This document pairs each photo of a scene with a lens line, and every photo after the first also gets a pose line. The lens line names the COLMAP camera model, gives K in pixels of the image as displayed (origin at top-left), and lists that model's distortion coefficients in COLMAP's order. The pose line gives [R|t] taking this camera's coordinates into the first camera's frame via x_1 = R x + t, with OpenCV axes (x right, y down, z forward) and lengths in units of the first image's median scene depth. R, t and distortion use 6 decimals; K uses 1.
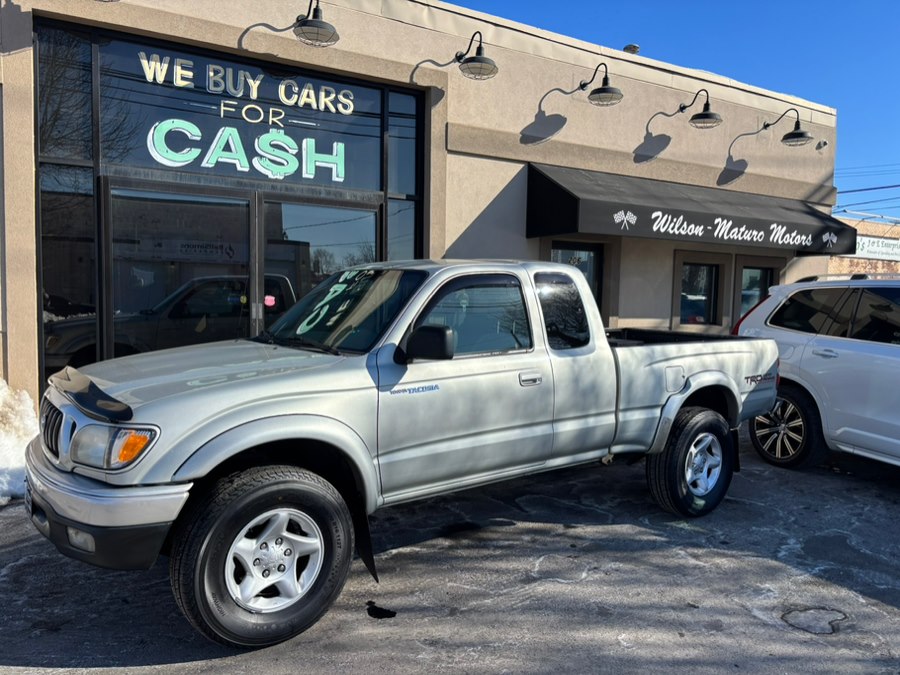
lens RADIAL K [[662.2, 0, 452.3], [0, 662.2, 338.3], [0, 0, 1]] dist [0.002182, 0.002804]
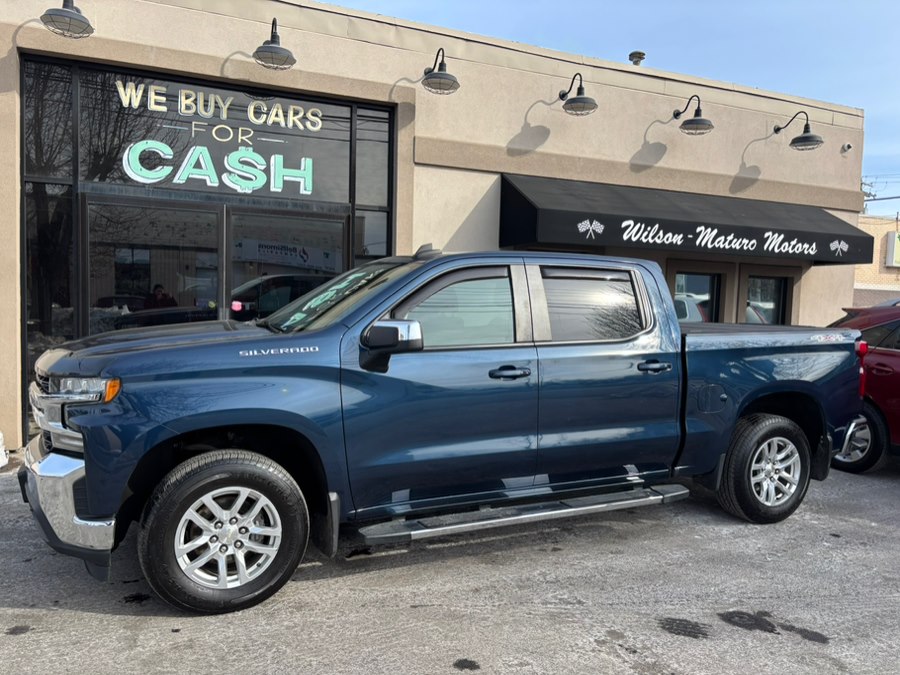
lens RADIAL K [[656.6, 0, 446.6], [0, 656.6, 340.2], [0, 0, 1]] dist [0.003303, 0.004020]
pose [[0.990635, 0.017235, -0.135445, 0.198966], [-0.018379, 0.999805, -0.007196, 0.000449], [0.135294, 0.009618, 0.990759, -0.011177]]
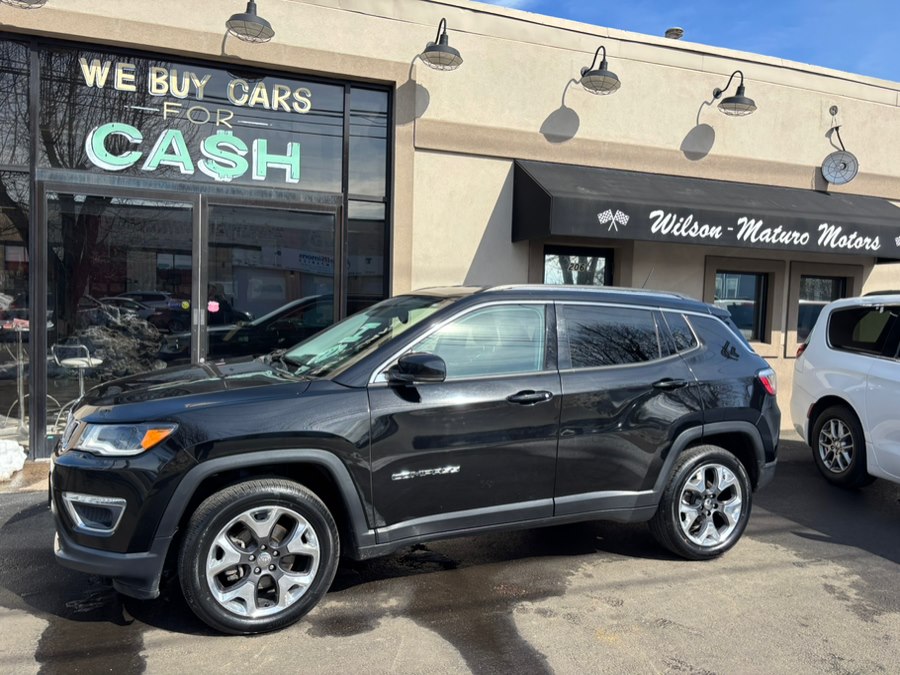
lens RADIAL K [[662.7, 0, 453.0], [0, 662.7, 337.4], [0, 0, 1]] dist [0.009836, -0.005308]
pose [[0.980851, 0.020223, -0.193705, 0.246464], [-0.024547, 0.999500, -0.019946, -0.000597], [0.193205, 0.024318, 0.980857, 0.110535]]
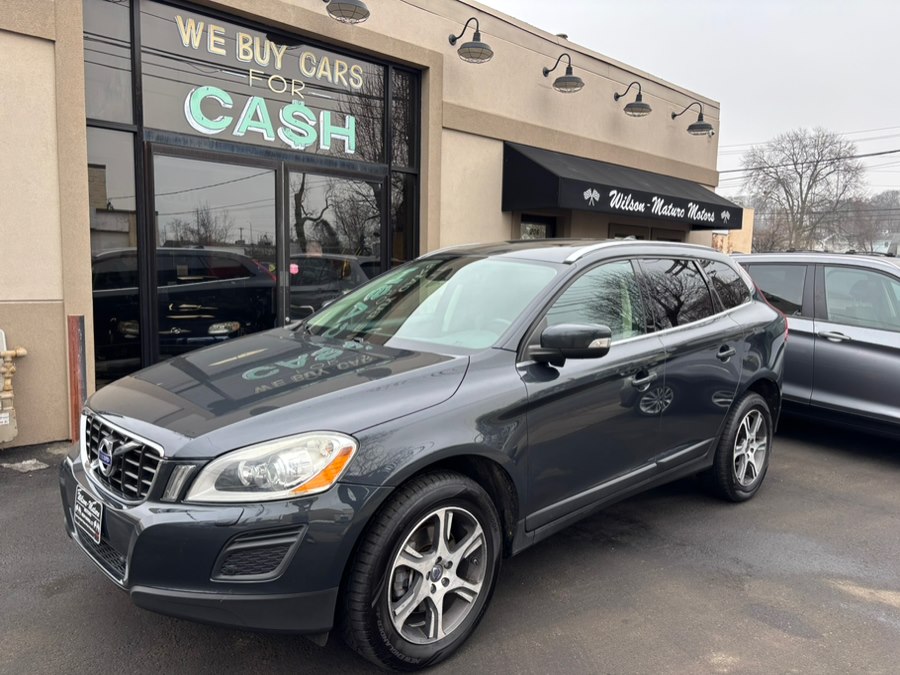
lens RADIAL K [[659.4, 0, 451.7], [0, 659.4, 338.7], [0, 0, 1]] dist [-0.001759, 0.006230]
pose [[0.971775, -0.024984, 0.234583, -0.268953], [0.012907, 0.998518, 0.052878, 0.001886], [-0.235556, -0.048358, 0.970657, -0.061739]]
